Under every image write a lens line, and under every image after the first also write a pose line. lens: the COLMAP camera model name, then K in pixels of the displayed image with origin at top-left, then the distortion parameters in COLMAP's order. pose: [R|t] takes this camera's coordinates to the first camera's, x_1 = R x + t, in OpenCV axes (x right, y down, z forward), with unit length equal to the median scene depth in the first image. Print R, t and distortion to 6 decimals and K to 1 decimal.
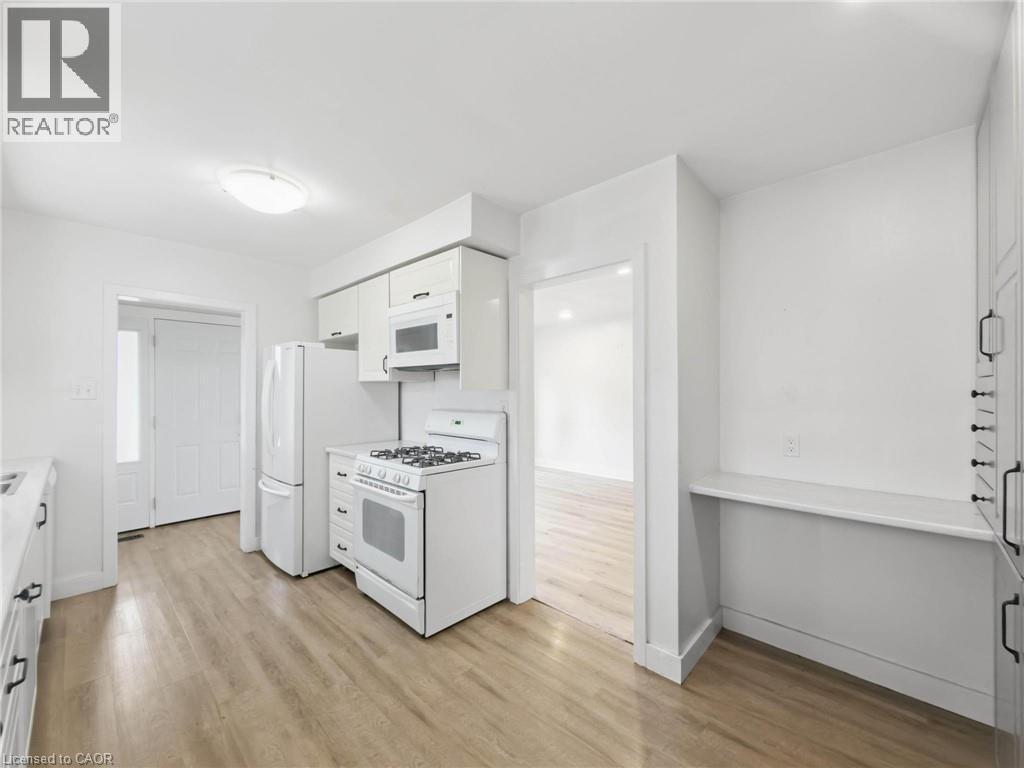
lens RADIAL K [[417.4, 0, 505.4], [0, 417.4, 388.0], [0, 0, 1]] dist [0.000858, -0.000351]
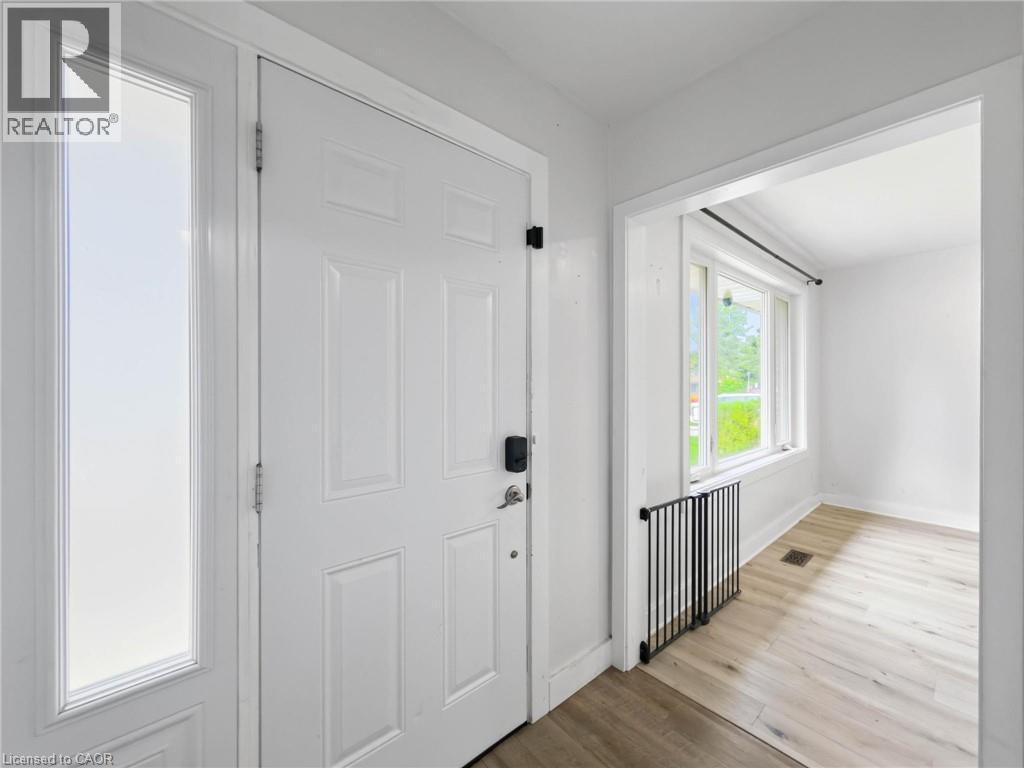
lens RADIAL K [[417.4, 0, 511.6], [0, 417.4, 380.7], [0, 0, 1]] dist [0.000858, -0.000351]
pose [[0.996437, 0.003128, -0.084287, -1.013510], [-0.003062, 0.999995, 0.000914, 0.030223], [0.084289, -0.000653, 0.996441, 1.161501]]
